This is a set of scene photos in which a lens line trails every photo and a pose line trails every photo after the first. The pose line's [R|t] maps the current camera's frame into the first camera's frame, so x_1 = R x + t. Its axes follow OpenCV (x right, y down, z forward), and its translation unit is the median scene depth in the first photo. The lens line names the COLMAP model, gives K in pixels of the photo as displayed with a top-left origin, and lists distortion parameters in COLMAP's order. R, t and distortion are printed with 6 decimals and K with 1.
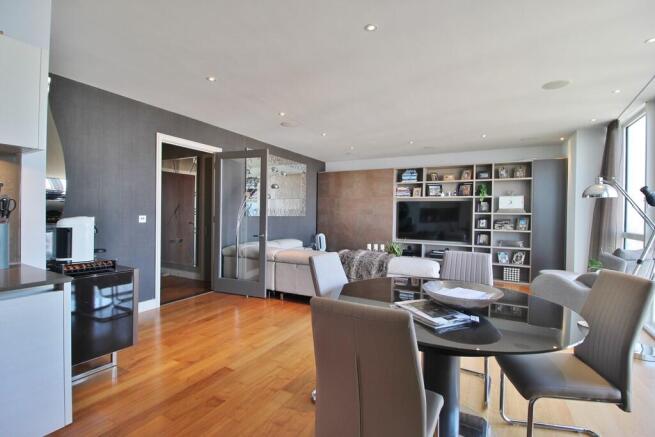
lens RADIAL K [[304.1, 0, 326.6], [0, 304.1, 218.9], [0, 0, 1]] dist [-0.026170, -0.002105]
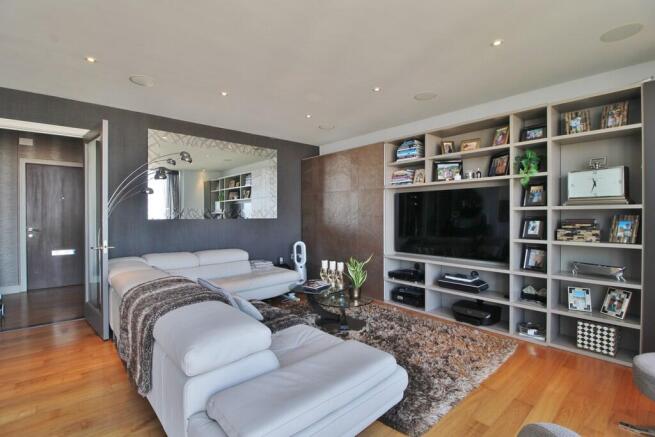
lens RADIAL K [[304.1, 0, 328.2], [0, 304.1, 215.2], [0, 0, 1]] dist [-0.026170, -0.002105]
pose [[0.938481, -0.016502, -0.344936, 0.373573], [0.011433, 0.999795, -0.016724, -0.001874], [0.345141, 0.011752, 0.938477, 0.412895]]
